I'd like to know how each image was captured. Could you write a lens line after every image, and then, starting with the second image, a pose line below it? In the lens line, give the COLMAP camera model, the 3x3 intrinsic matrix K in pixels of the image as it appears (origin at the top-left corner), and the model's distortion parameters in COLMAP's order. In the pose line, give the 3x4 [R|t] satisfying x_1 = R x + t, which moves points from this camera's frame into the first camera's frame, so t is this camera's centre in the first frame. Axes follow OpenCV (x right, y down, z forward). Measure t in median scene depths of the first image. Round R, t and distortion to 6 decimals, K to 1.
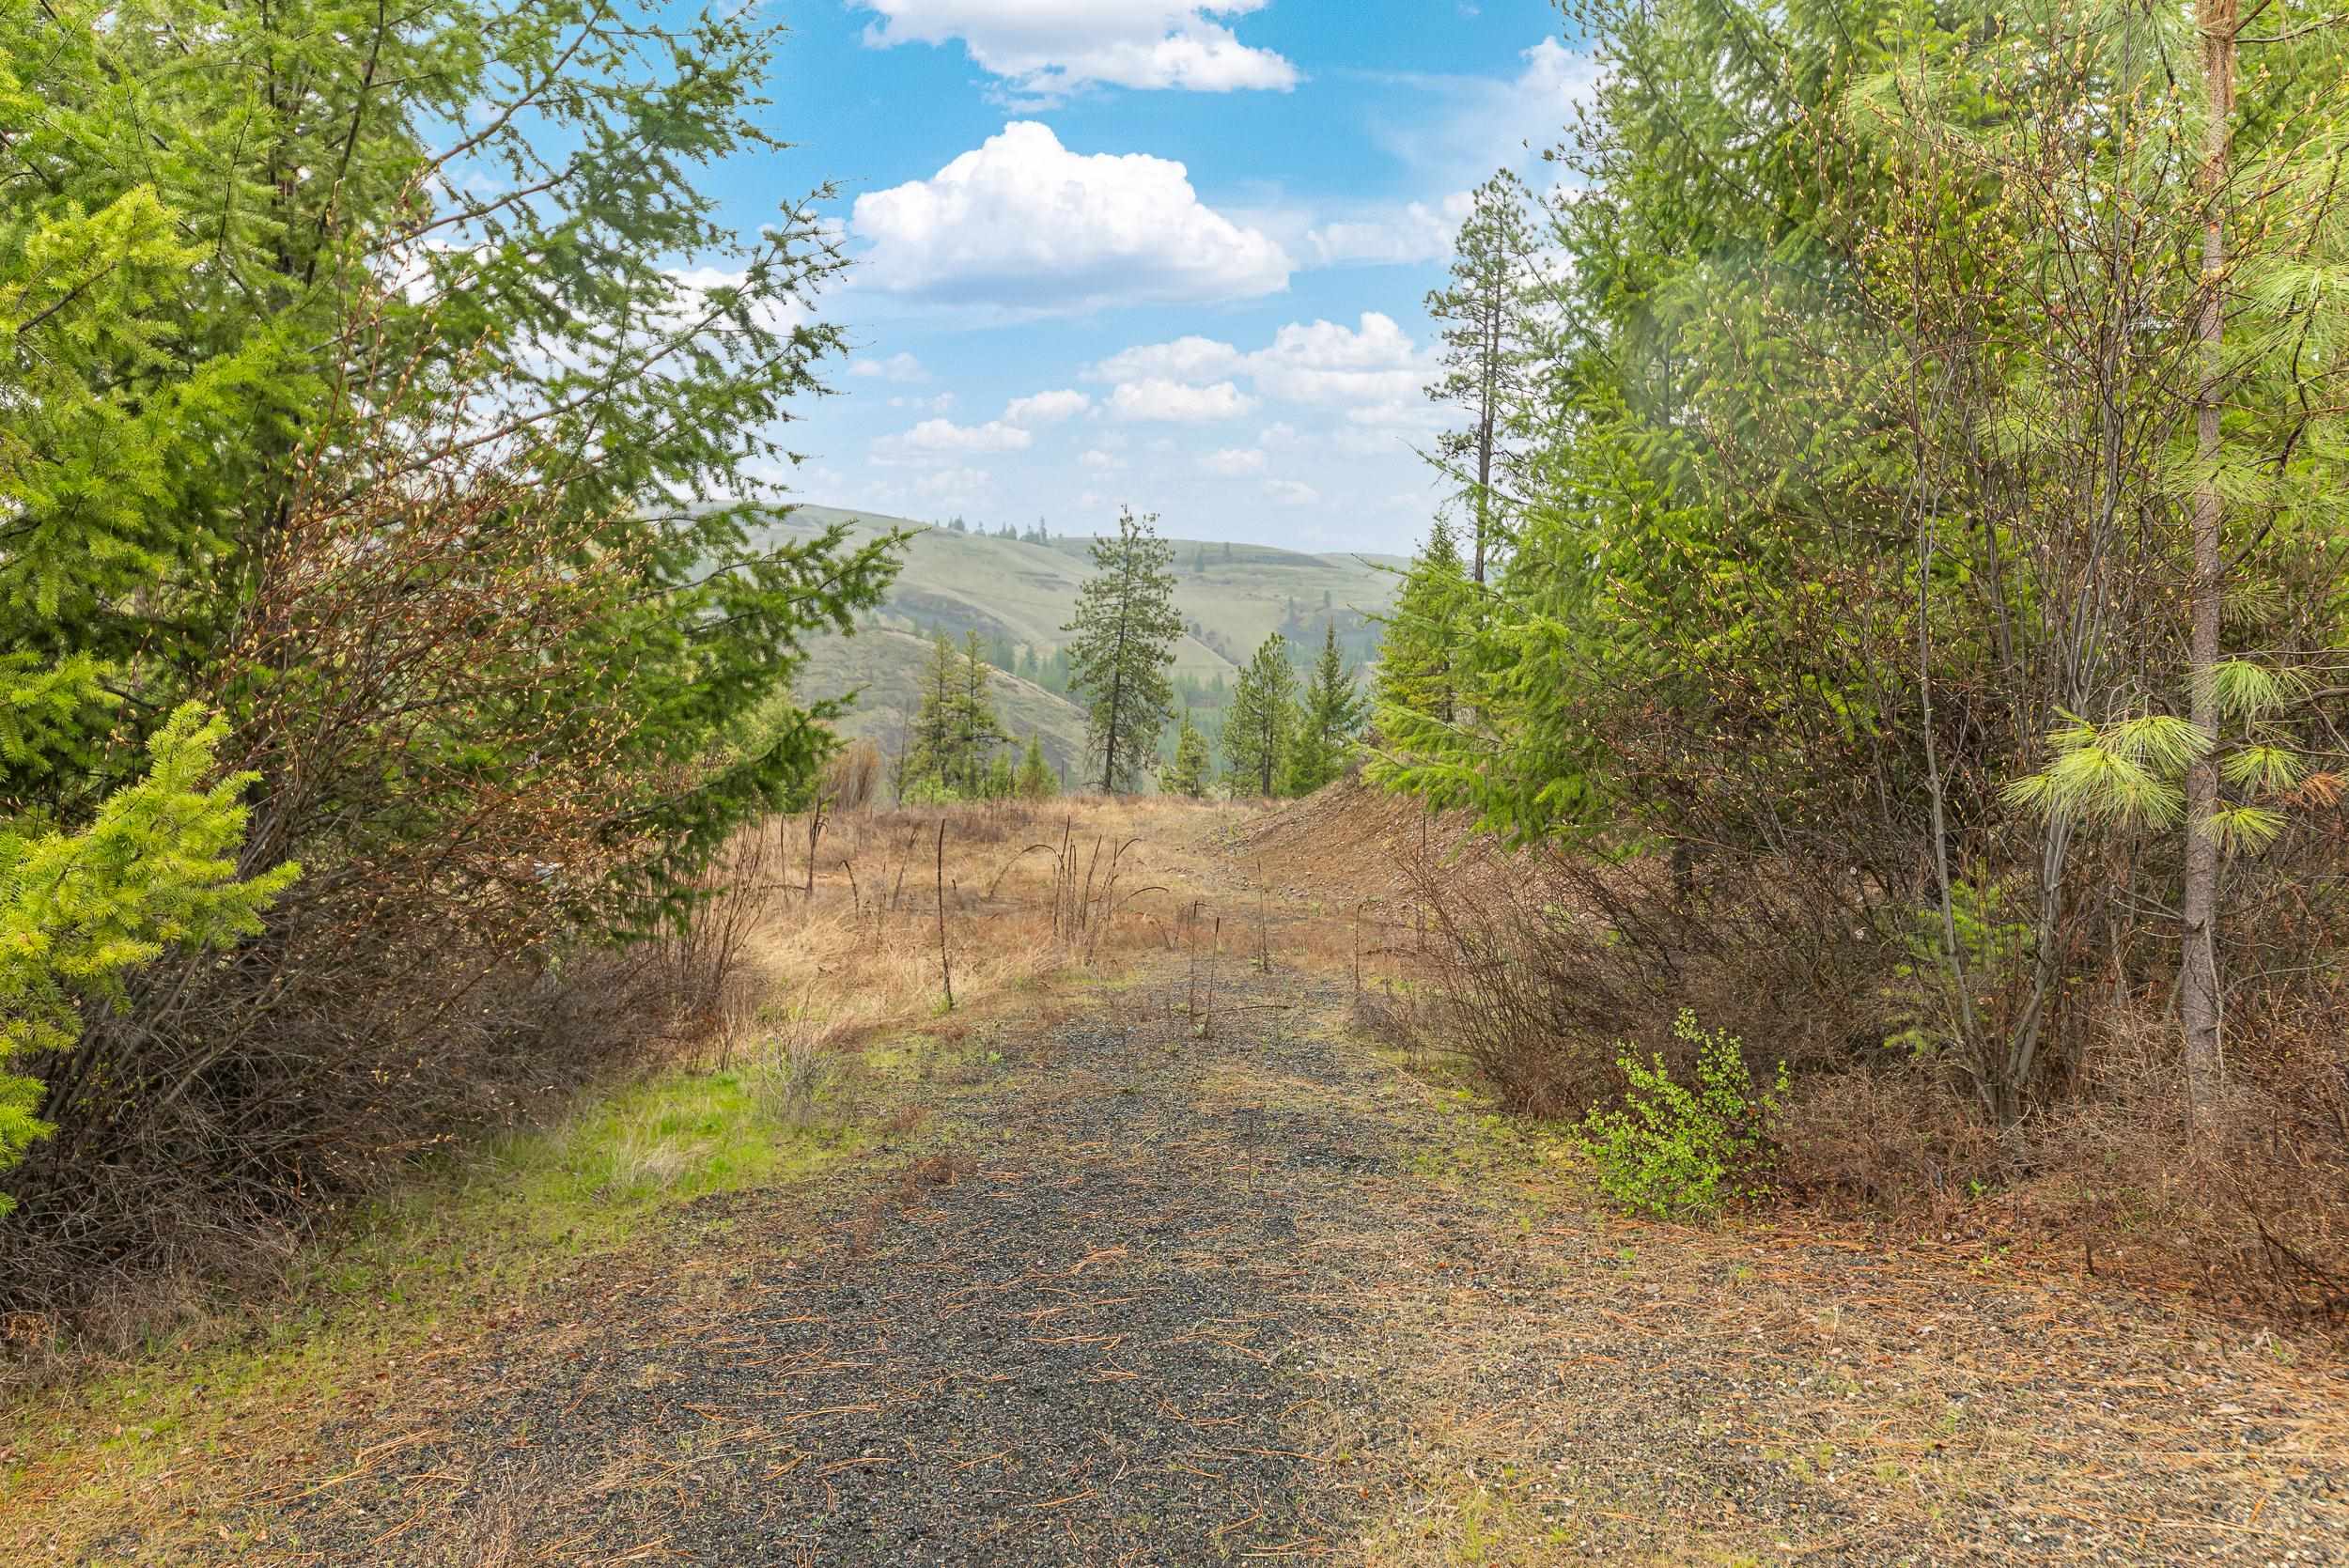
lens RADIAL K [[1590.4, 0, 1186.6], [0, 1590.4, 776.7], [0, 0, 1]] dist [0.002883, 0.001128]
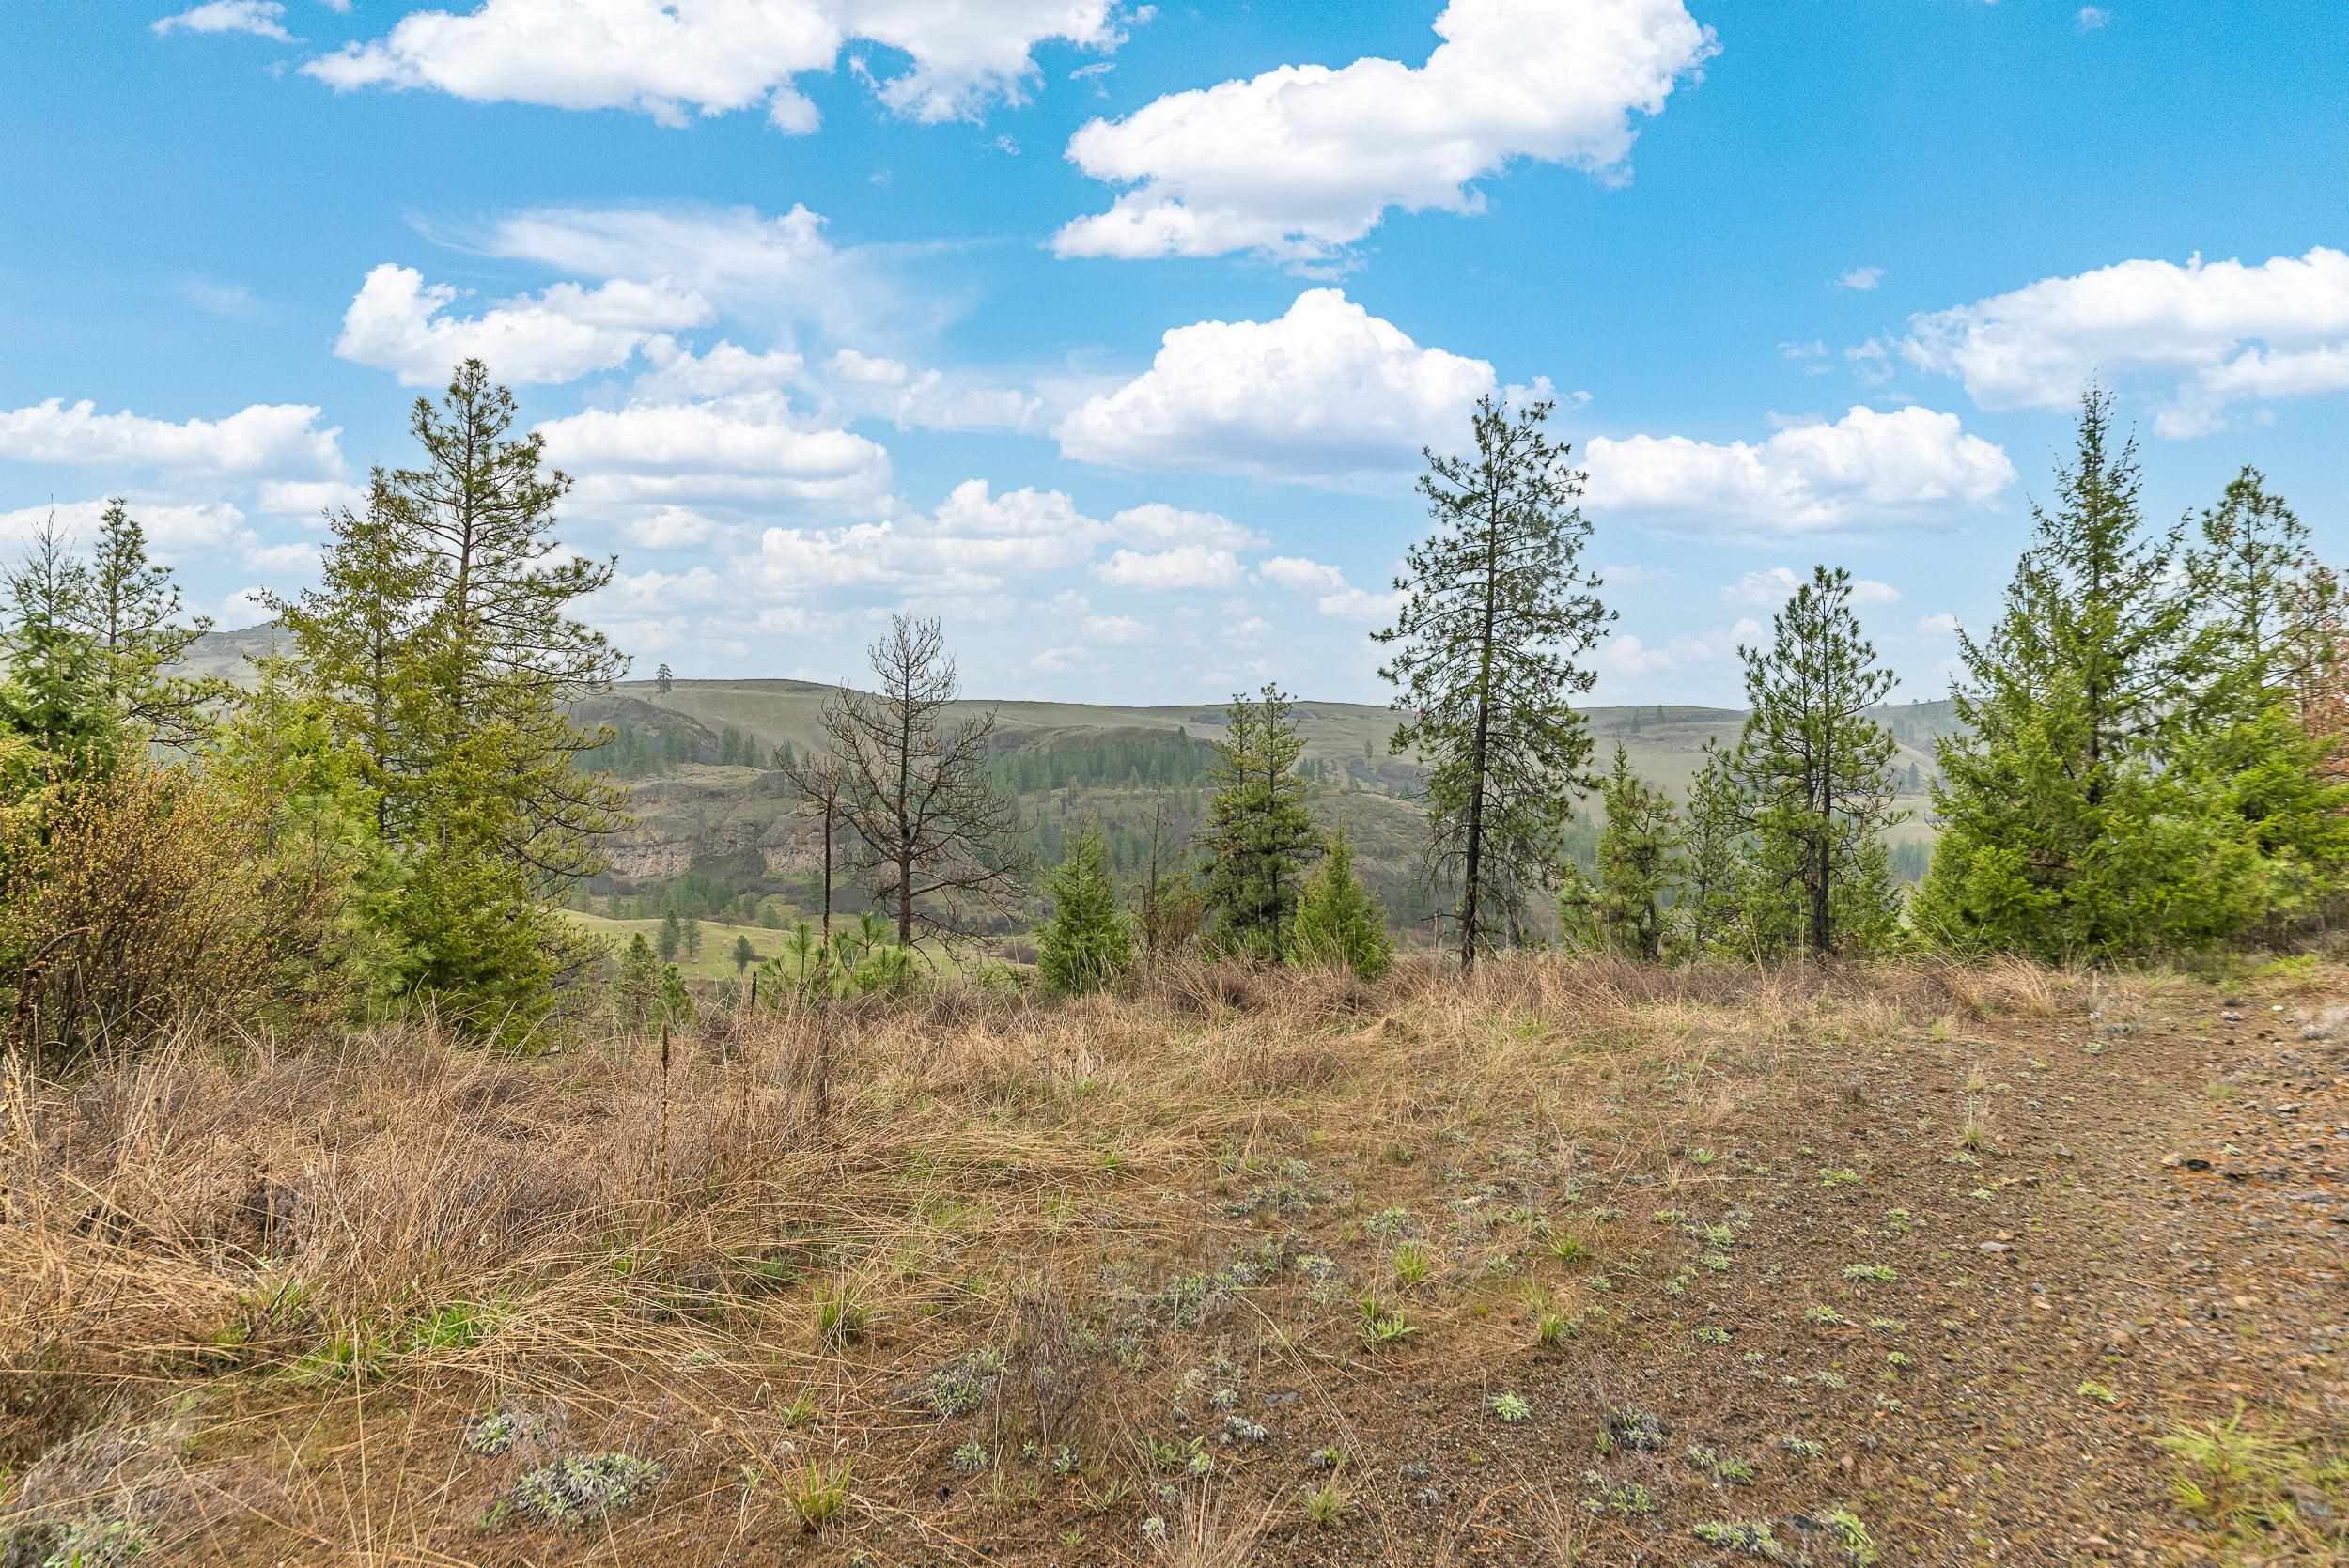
lens RADIAL K [[1235.5, 0, 1189.4], [0, 1235.5, 860.0], [0, 0, 1]] dist [-0.004688, -0.000536]
pose [[0.941526, -0.035799, -0.335034, 0.001822], [0.021466, 0.998693, -0.046389, 0.003283], [0.336256, 0.036485, 0.941063, 0.770857]]
